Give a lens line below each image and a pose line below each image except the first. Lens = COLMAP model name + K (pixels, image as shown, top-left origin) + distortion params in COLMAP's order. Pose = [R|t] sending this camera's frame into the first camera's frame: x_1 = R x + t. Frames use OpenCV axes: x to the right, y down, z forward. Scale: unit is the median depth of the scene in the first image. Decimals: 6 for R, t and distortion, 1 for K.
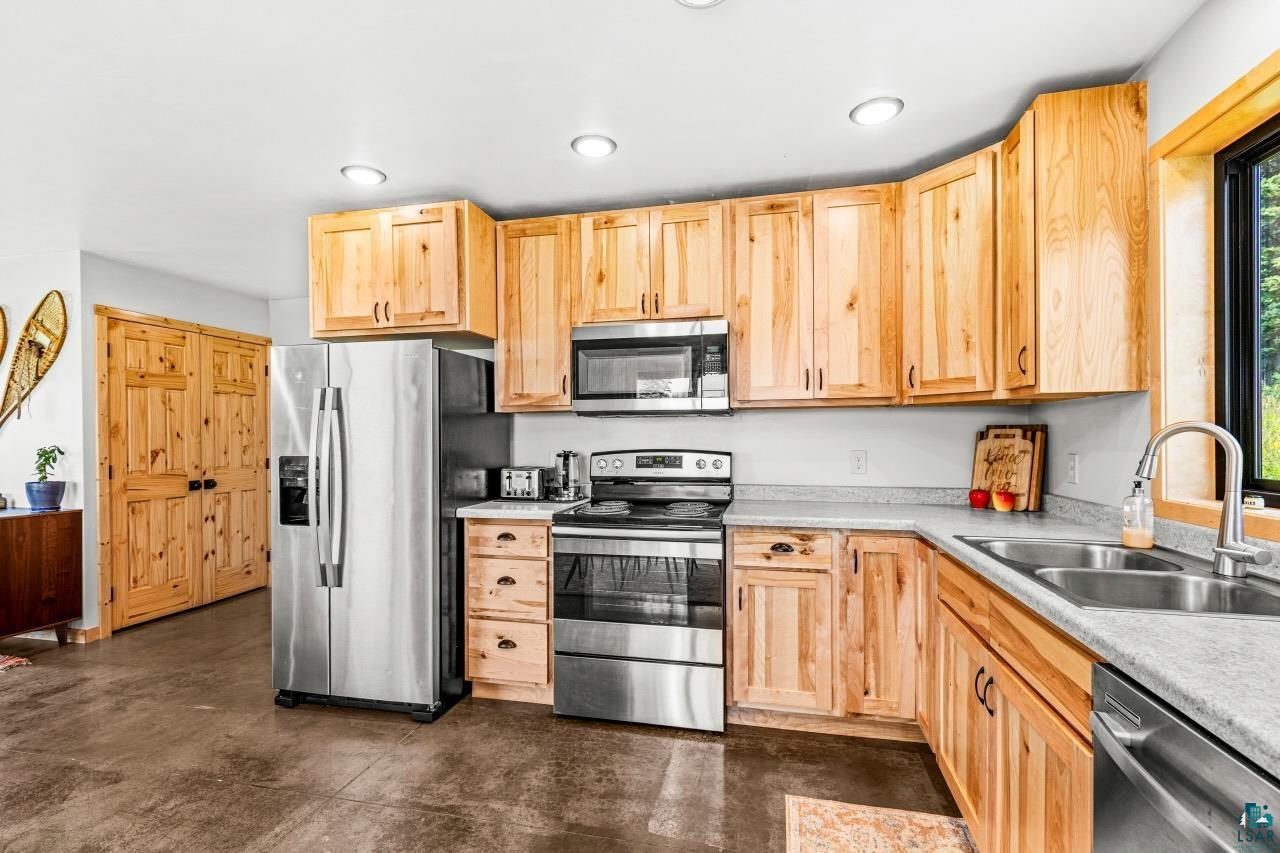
lens RADIAL K [[581.1, 0, 633.9], [0, 581.1, 438.0], [0, 0, 1]] dist [-0.000439, -0.000025]
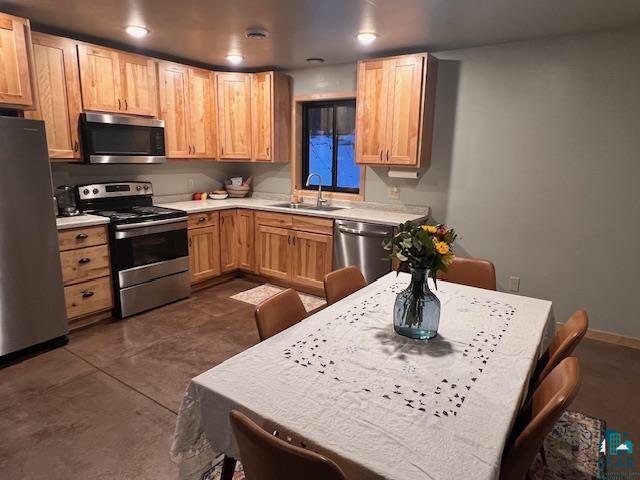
lens RADIAL K [[406.3, 0, 321.0], [0, 406.3, 240.6], [0, 0, 1]] dist [-0.009963, 0.000900]
pose [[0.335414, -0.178114, 0.925080, -1.129705], [-0.028077, 0.979638, 0.198799, -0.083333], [-0.941653, -0.092654, 0.323583, -0.079849]]
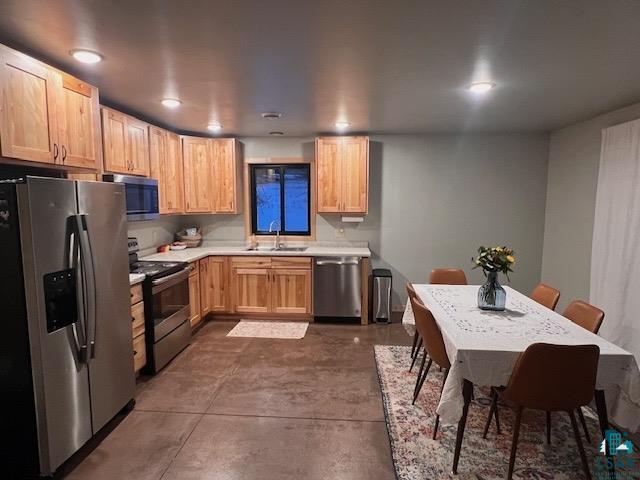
lens RADIAL K [[373.6, 0, 318.6], [0, 373.6, 239.3], [0, 0, 1]] dist [0.009283, -0.000264]
pose [[-0.174272, -0.091058, 0.980478, -1.441209], [-0.000841, 0.995729, 0.092325, -0.107393], [-0.984697, 0.015265, -0.173604, 0.642212]]
